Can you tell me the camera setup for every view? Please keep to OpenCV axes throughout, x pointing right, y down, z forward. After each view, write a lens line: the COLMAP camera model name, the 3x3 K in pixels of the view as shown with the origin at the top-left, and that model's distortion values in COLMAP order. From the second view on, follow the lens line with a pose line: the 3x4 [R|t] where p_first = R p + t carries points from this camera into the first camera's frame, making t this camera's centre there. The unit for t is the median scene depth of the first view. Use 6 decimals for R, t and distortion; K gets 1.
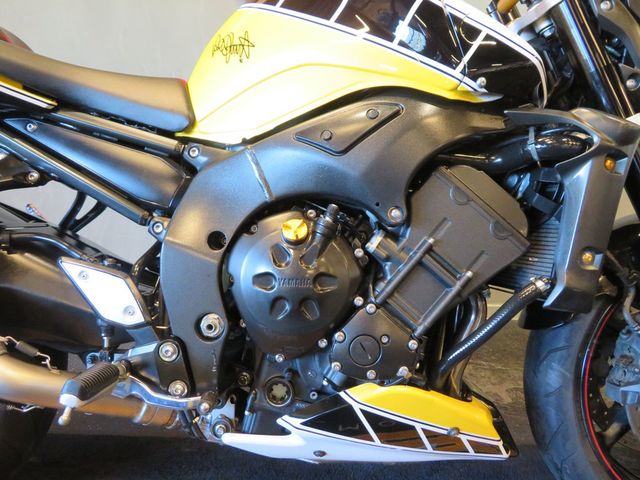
lens RADIAL K [[457.8, 0, 323.7], [0, 457.8, 241.2], [0, 0, 1]] dist [-0.004191, 0.000069]
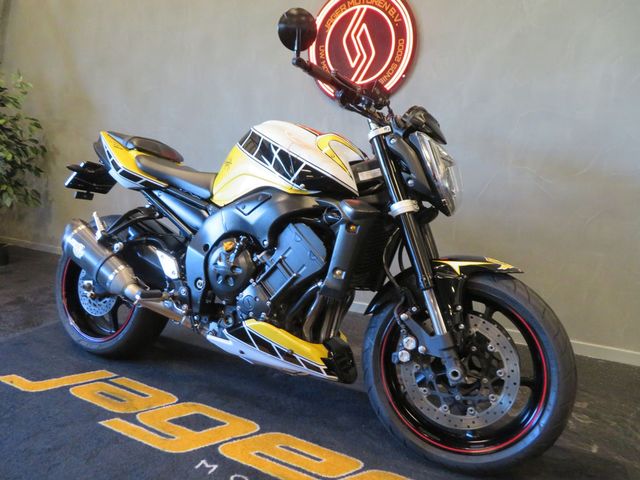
lens RADIAL K [[464.5, 0, 322.4], [0, 464.5, 244.9], [0, 0, 1]] dist [-0.006600, -0.003018]
pose [[0.887689, 0.089904, -0.451581, 1.373478], [-0.104840, 0.994456, -0.008104, -0.059434], [0.448349, 0.054538, 0.892193, -0.856904]]
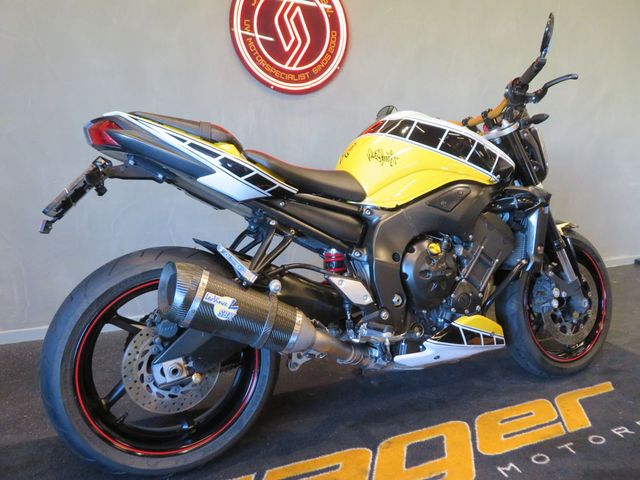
lens RADIAL K [[457.8, 0, 323.7], [0, 457.8, 241.2], [0, 0, 1]] dist [-0.004191, 0.000069]
pose [[0.920149, -0.086125, 0.381979, -1.299060], [0.089428, 0.995951, 0.009135, -0.118828], [-0.381219, 0.025755, 0.924126, -0.743479]]
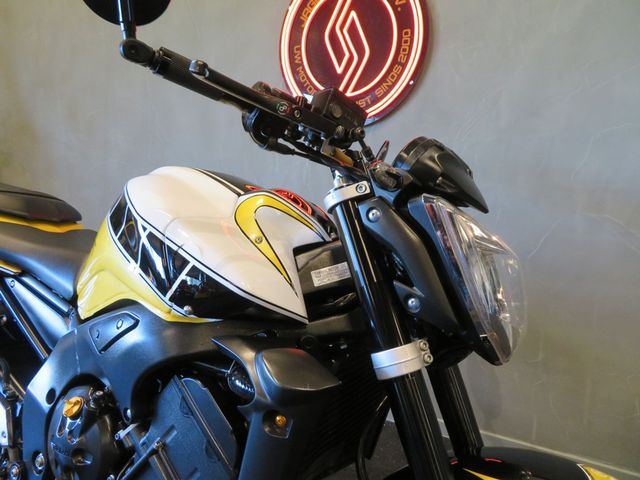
lens RADIAL K [[462.2, 0, 320.0], [0, 462.2, 240.0], [0, 0, 1]] dist [-0.004954, 0.003997]
pose [[0.861942, 0.058261, -0.503648, 1.071780], [-0.089354, 0.995283, -0.037788, -0.467909], [0.499070, 0.077574, 0.863082, 0.214193]]
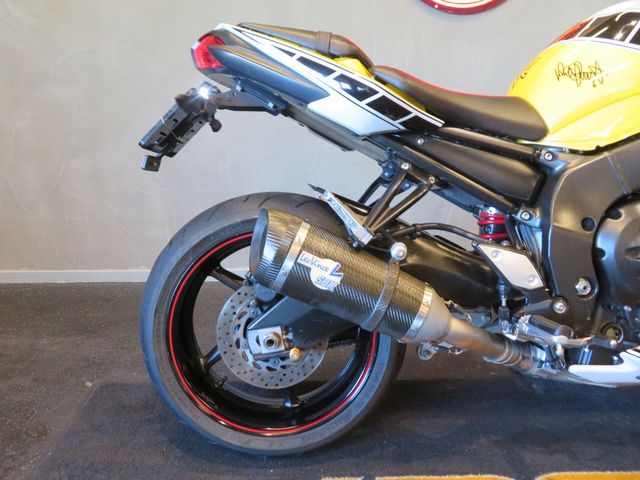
lens RADIAL K [[462.2, 0, 320.0], [0, 462.2, 240.0], [0, 0, 1]] dist [-0.004954, 0.003997]
pose [[0.999144, -0.037177, 0.018127, -1.060122], [0.035804, 0.996837, 0.070947, -0.080129], [-0.020707, -0.070237, 0.997315, -0.349080]]
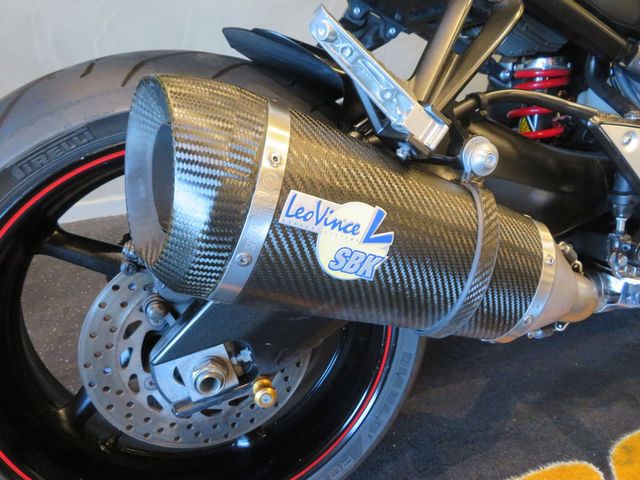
lens RADIAL K [[462.2, 0, 320.0], [0, 462.2, 240.0], [0, 0, 1]] dist [-0.004954, 0.003997]
pose [[0.946614, -0.200244, 0.252635, -1.174523], [0.117050, 0.943696, 0.309415, -0.052079], [-0.300369, -0.263325, 0.916754, 0.446057]]
